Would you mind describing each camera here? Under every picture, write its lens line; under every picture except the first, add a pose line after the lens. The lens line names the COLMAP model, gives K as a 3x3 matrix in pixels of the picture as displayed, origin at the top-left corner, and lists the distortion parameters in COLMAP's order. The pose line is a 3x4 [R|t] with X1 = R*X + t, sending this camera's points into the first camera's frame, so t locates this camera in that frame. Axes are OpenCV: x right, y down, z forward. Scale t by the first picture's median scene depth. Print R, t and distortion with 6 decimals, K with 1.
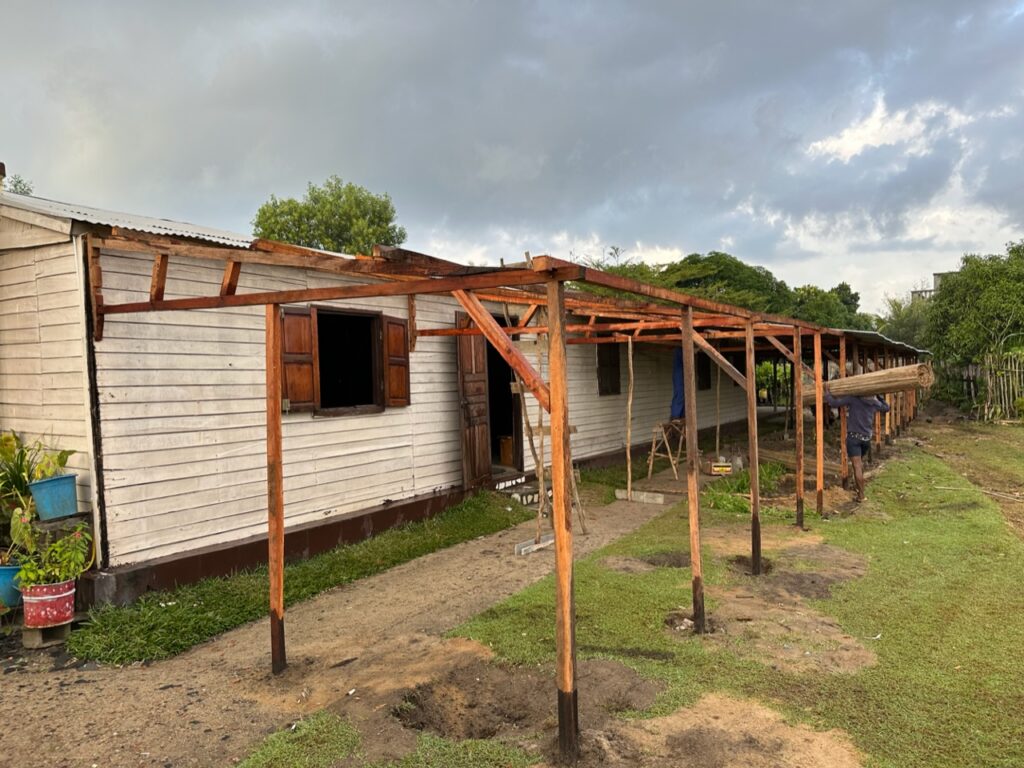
lens RADIAL K [[714.4, 0, 512.0], [0, 714.4, 384.0], [0, 0, 1]] dist [0.088500, -0.140609]
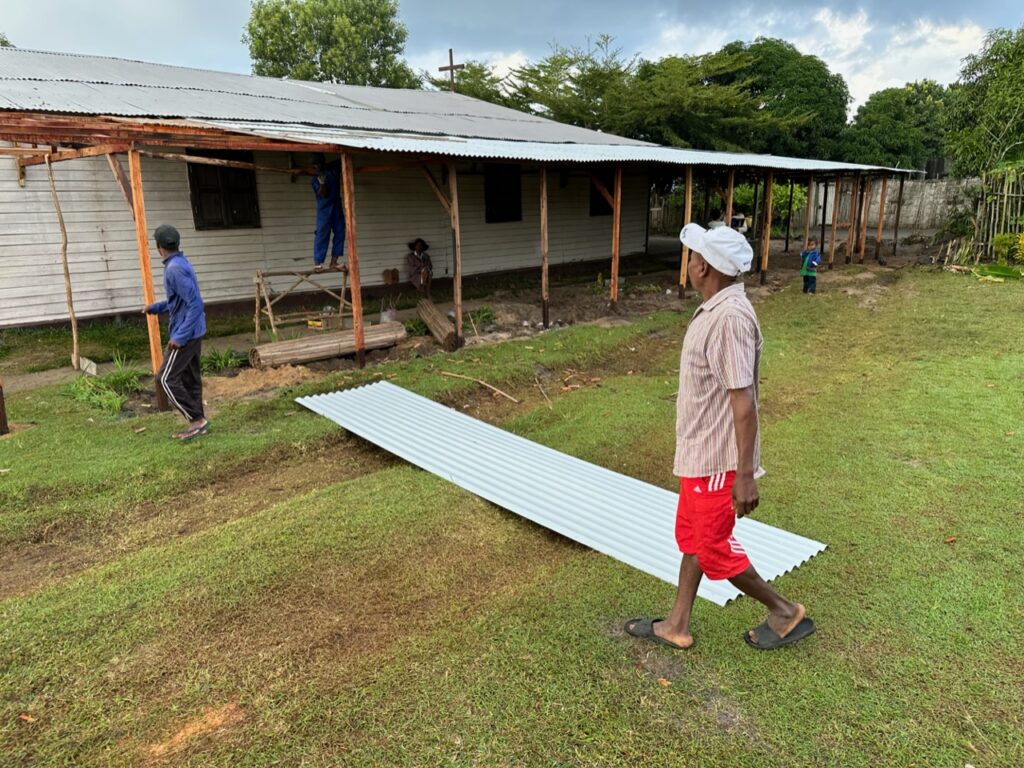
lens RADIAL K [[714.4, 0, 512.0], [0, 714.4, 384.0], [0, 0, 1]] dist [0.088500, -0.140609]
pose [[0.974414, 0.057054, -0.217396, 0.216937], [-0.002528, 0.969966, 0.243229, -0.005119], [0.224744, -0.236456, 0.945293, 0.090419]]
